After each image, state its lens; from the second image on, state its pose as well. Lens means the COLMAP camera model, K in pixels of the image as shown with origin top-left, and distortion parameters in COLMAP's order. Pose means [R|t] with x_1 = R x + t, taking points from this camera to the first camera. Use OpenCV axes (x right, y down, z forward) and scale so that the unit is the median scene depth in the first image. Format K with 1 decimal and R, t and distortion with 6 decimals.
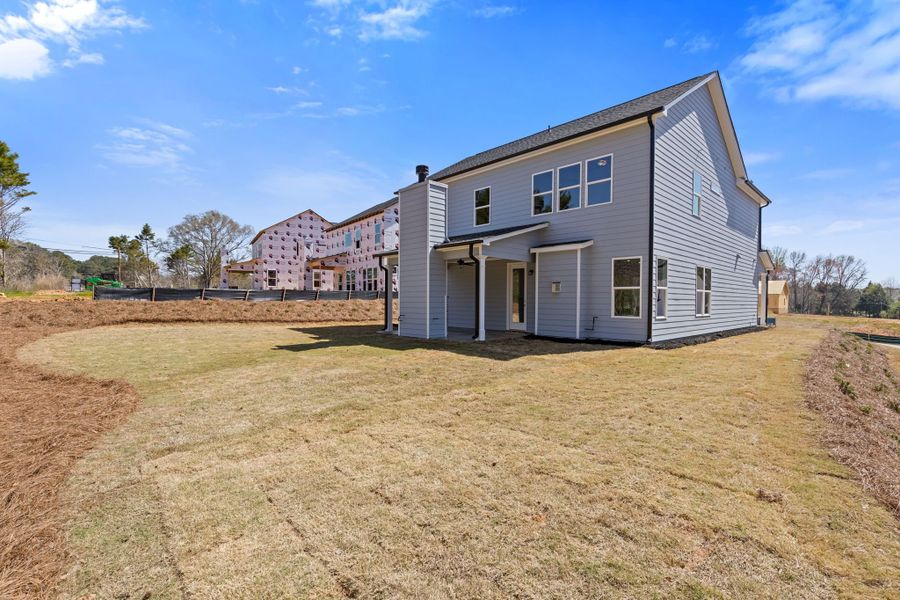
lens RADIAL K [[409.7, 0, 447.6], [0, 409.7, 300.1], [0, 0, 1]] dist [-0.000699, -0.000056]
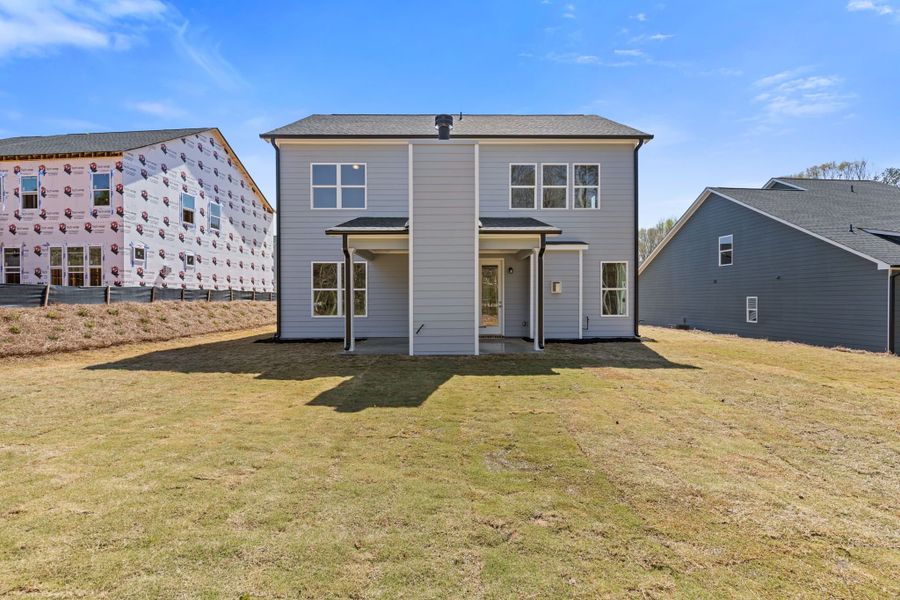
lens RADIAL K [[369.5, 0, 451.5], [0, 369.5, 300.5], [0, 0, 1]] dist [0.013664, -0.000117]
pose [[0.664611, -0.004963, 0.747173, -0.244653], [0.005244, 0.999984, 0.001978, -0.001622], [-0.747171, 0.002603, 0.664627, 0.271194]]
